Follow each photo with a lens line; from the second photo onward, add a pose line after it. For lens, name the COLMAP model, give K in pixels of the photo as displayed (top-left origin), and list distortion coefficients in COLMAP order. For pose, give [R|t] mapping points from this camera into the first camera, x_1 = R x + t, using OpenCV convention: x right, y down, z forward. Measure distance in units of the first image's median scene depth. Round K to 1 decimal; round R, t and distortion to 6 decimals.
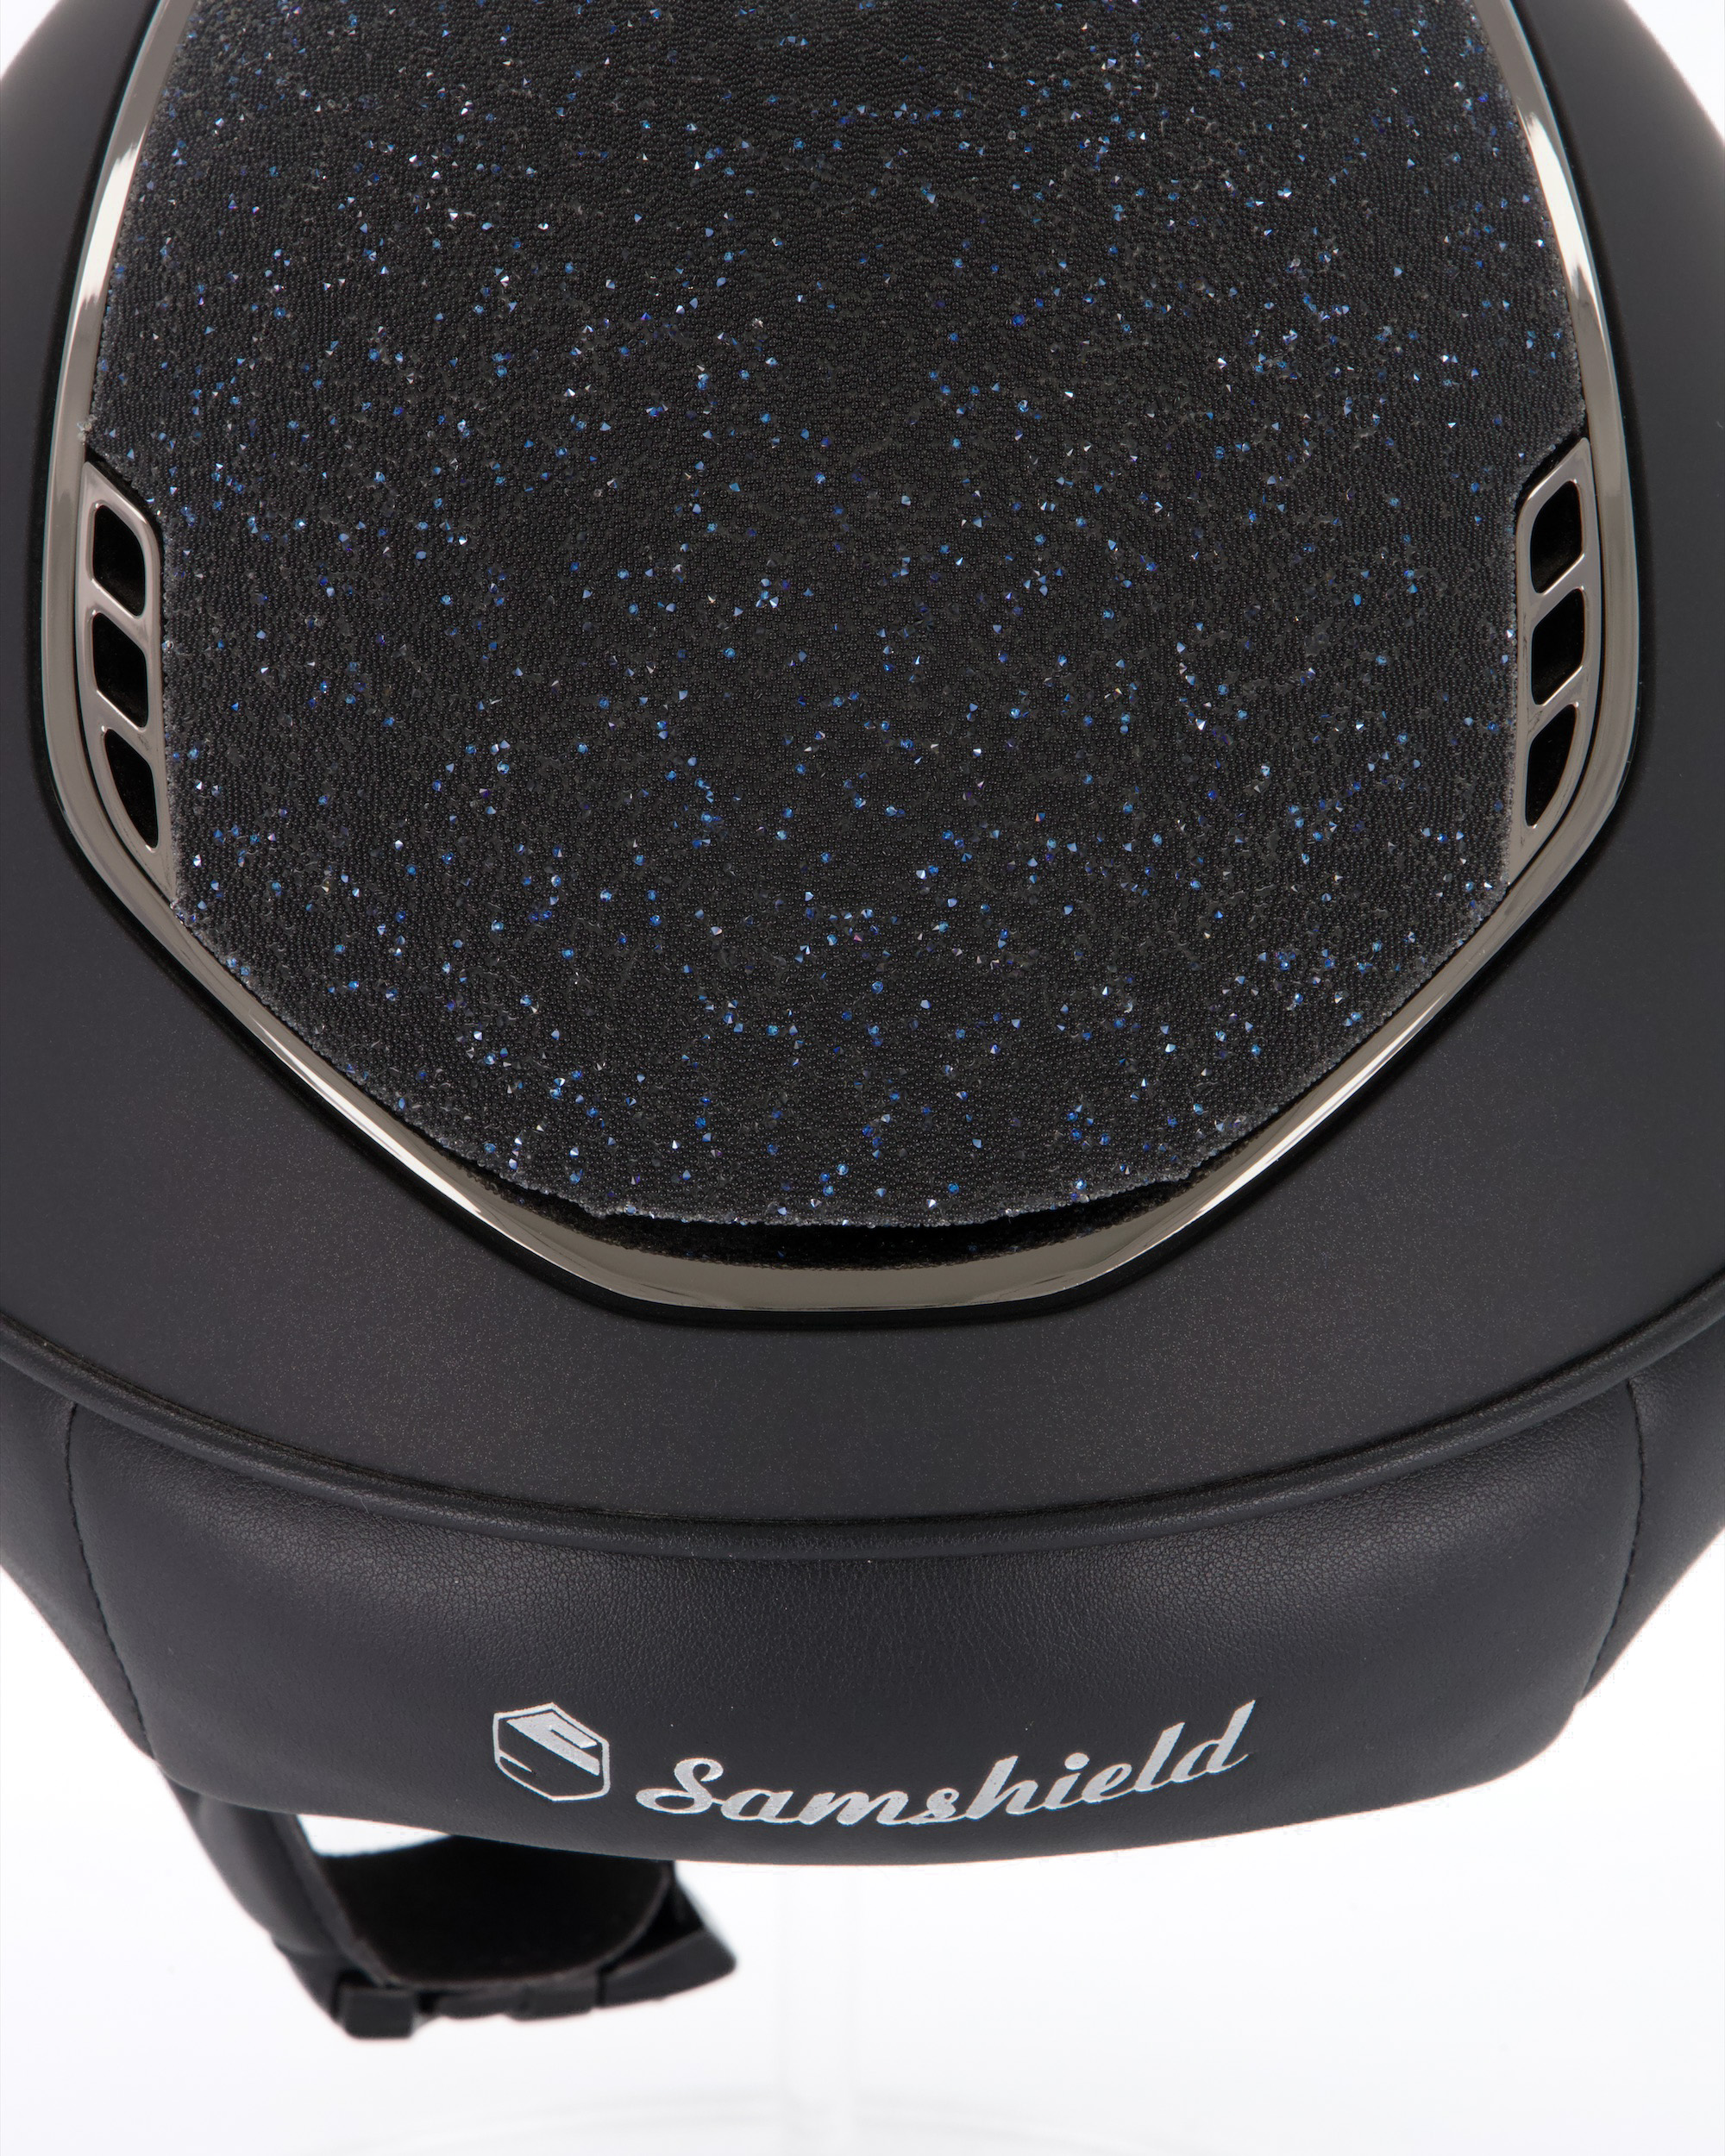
lens RADIAL K [[6640.1, 0, 855.5], [0, 6640.1, 1078.2], [0, 0, 1]] dist [0.441558, 0.000000]
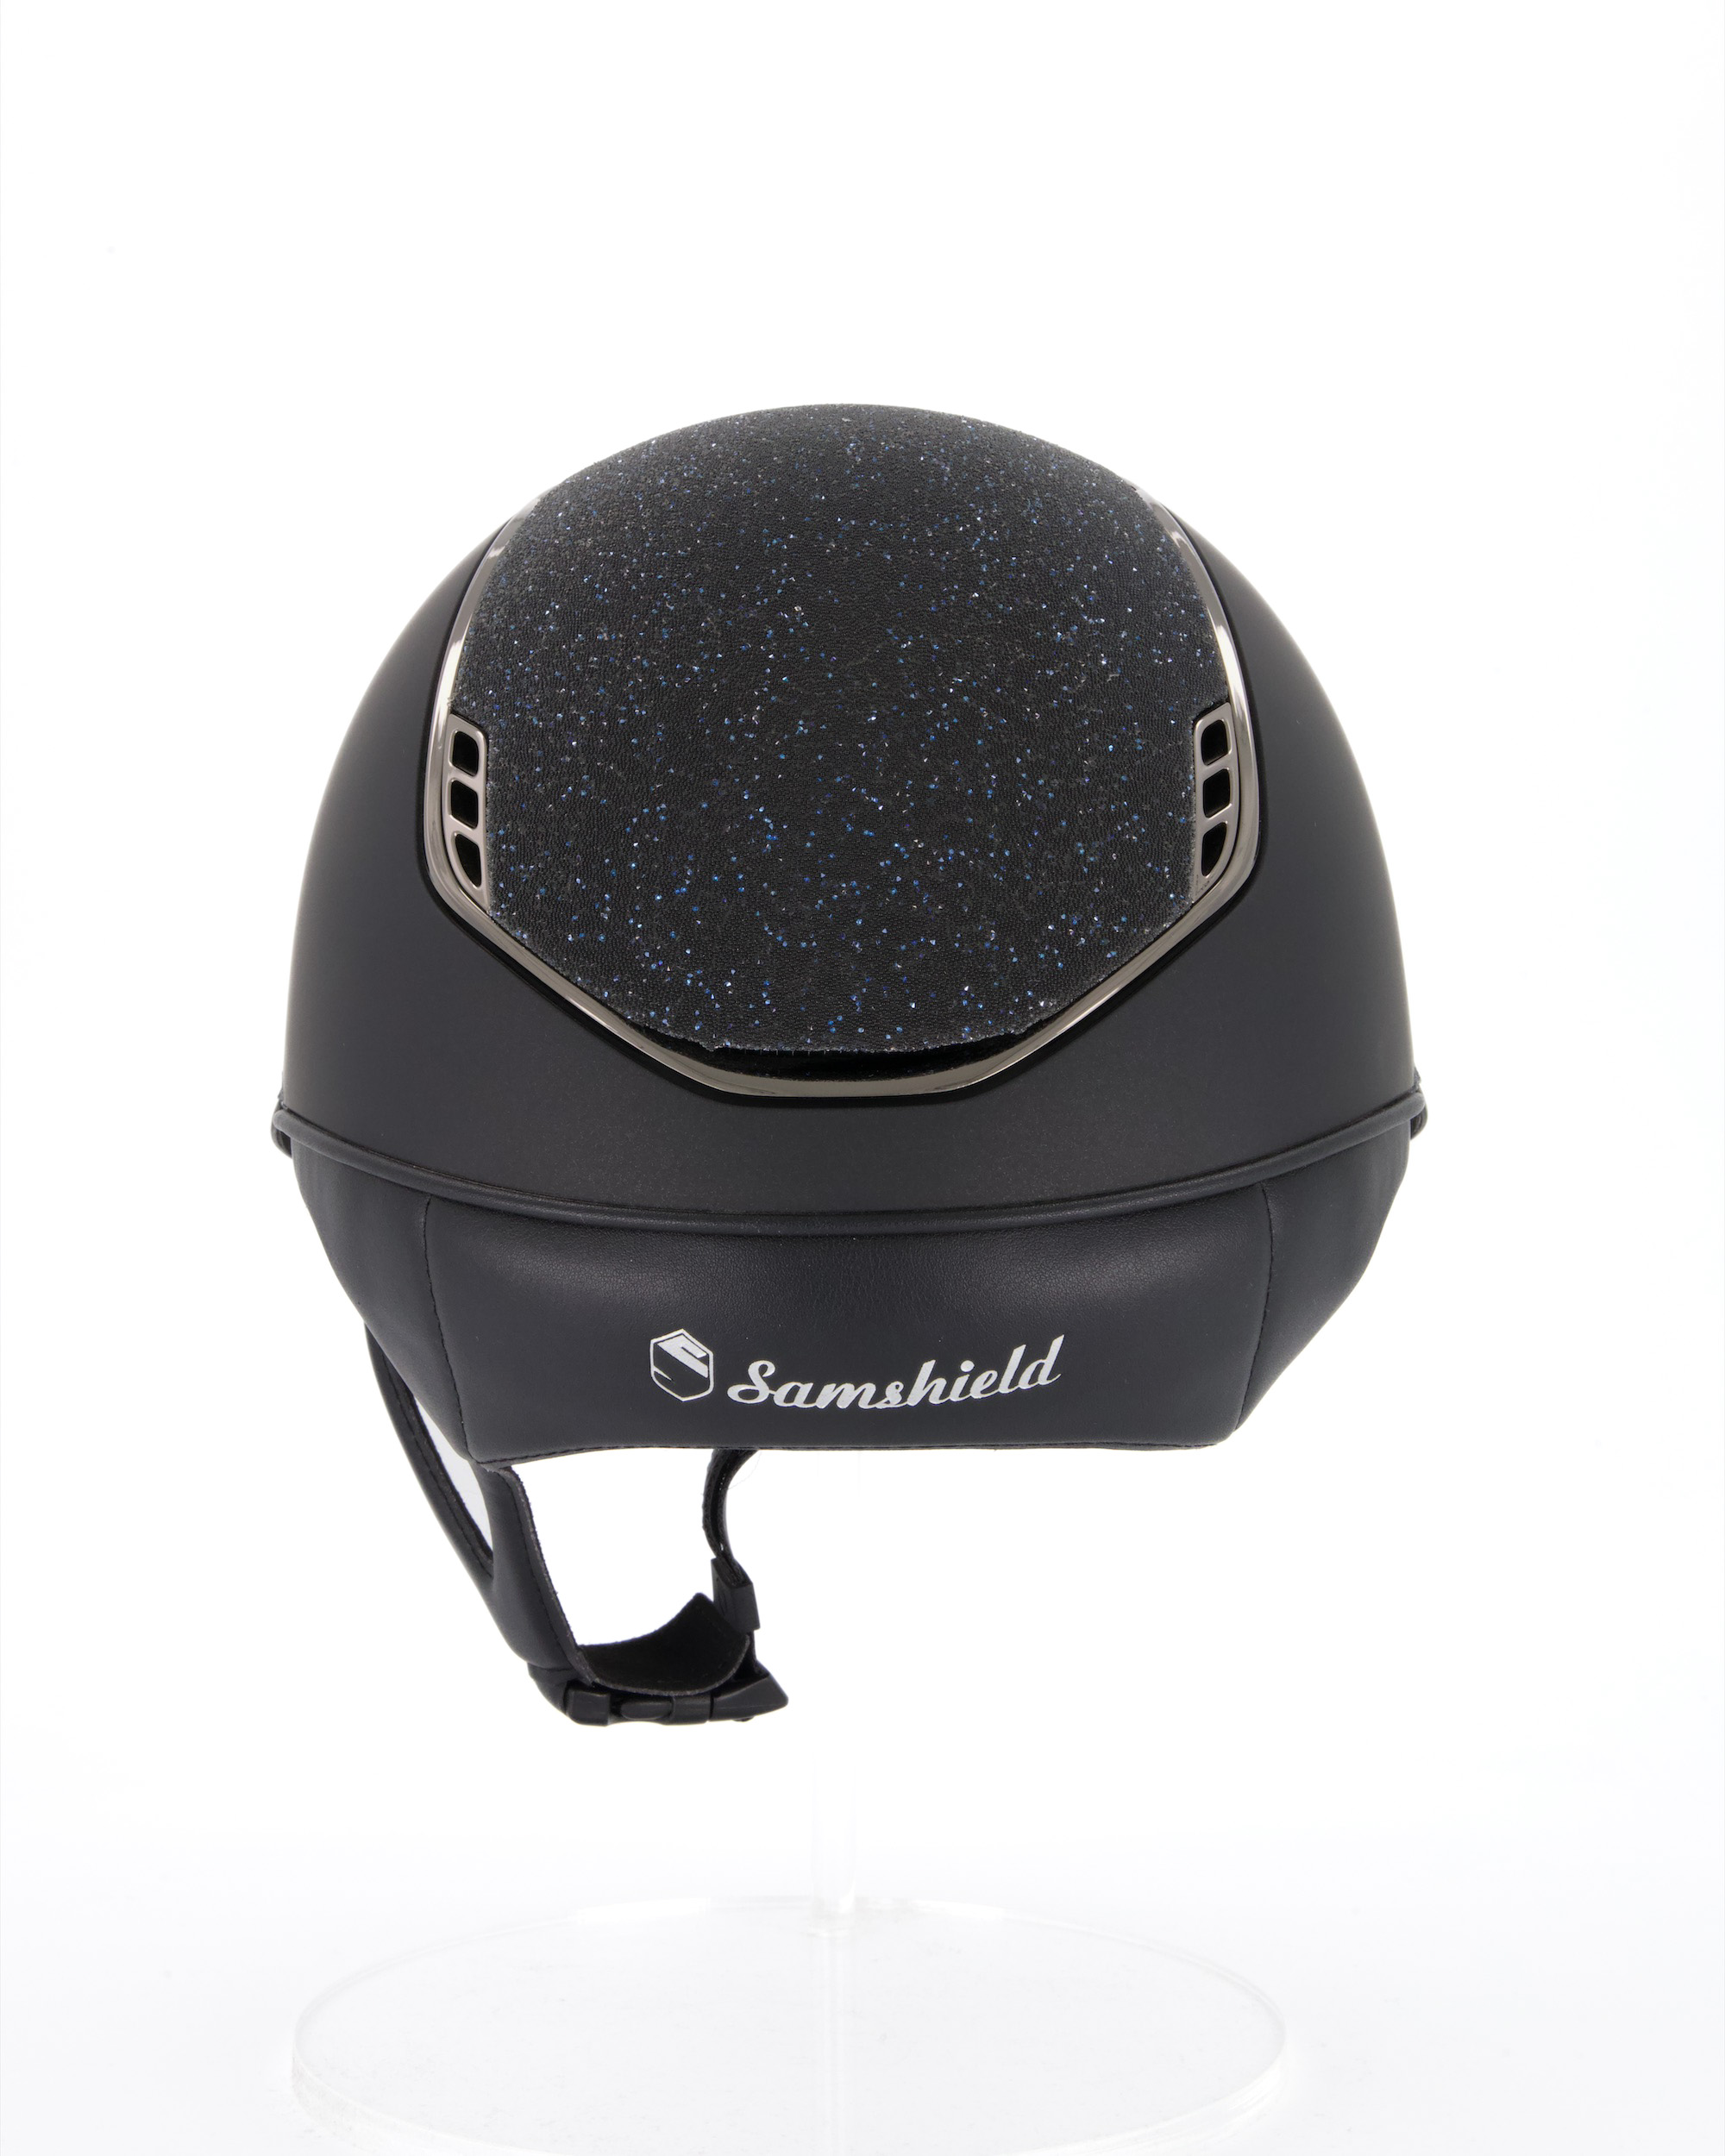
lens RADIAL K [[3606.0, 0, 863.1], [0, 3606.0, 1078.0], [0, 0, 1]] dist [0.039711, 0.000000]
pose [[0.999994, 0.001697, -0.002961, 0.007374], [-0.002341, 0.972436, -0.233157, 0.261144], [0.002484, 0.233162, 0.972435, 0.015330]]
